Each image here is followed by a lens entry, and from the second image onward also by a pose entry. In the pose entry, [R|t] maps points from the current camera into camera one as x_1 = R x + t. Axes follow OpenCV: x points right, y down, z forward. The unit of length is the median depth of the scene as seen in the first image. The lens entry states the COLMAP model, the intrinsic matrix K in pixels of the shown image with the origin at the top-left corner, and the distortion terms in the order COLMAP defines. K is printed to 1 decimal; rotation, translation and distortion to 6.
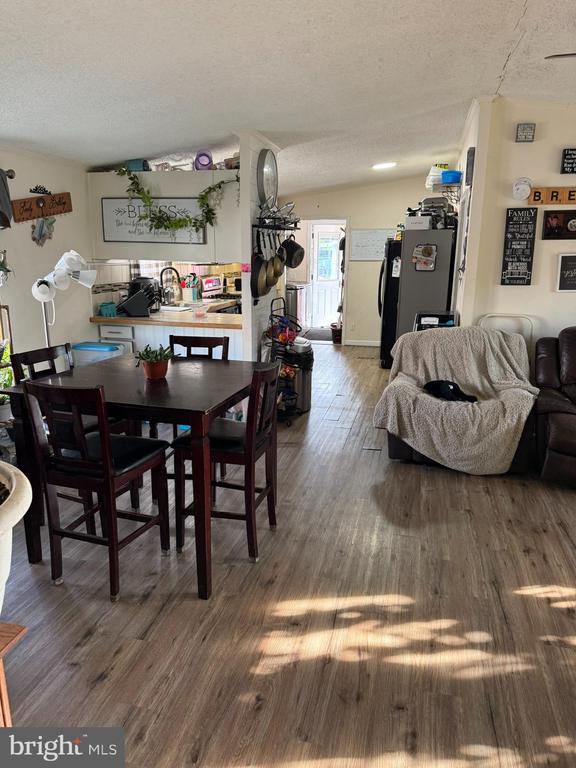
lens RADIAL K [[535.7, 0, 288.0], [0, 535.7, 384.0], [0, 0, 1]] dist [-0.002909, -0.001519]
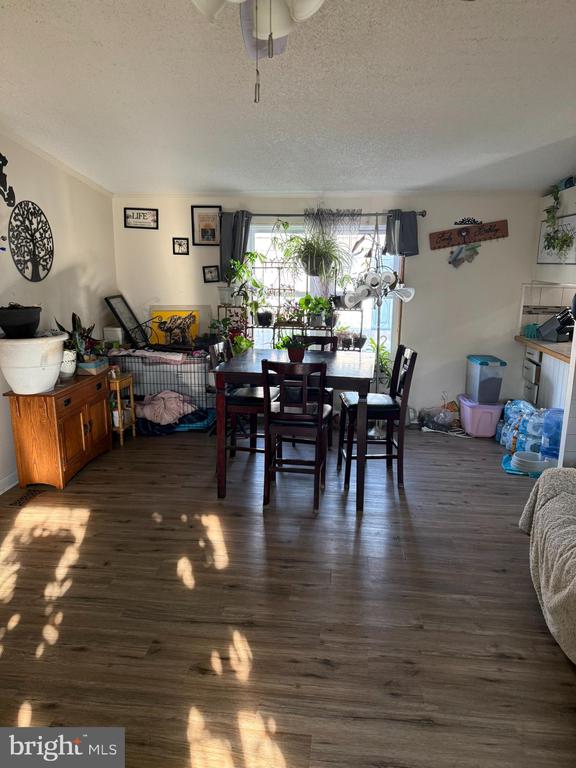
lens RADIAL K [[546.0, 0, 301.7], [0, 546.0, 381.6], [0, 0, 1]] dist [0.113360, -0.166304]
pose [[0.148832, 0.194245, -0.969597, 0.767099], [-0.253469, 0.955253, 0.152464, -0.118514], [0.955826, 0.223071, 0.191408, 0.500587]]
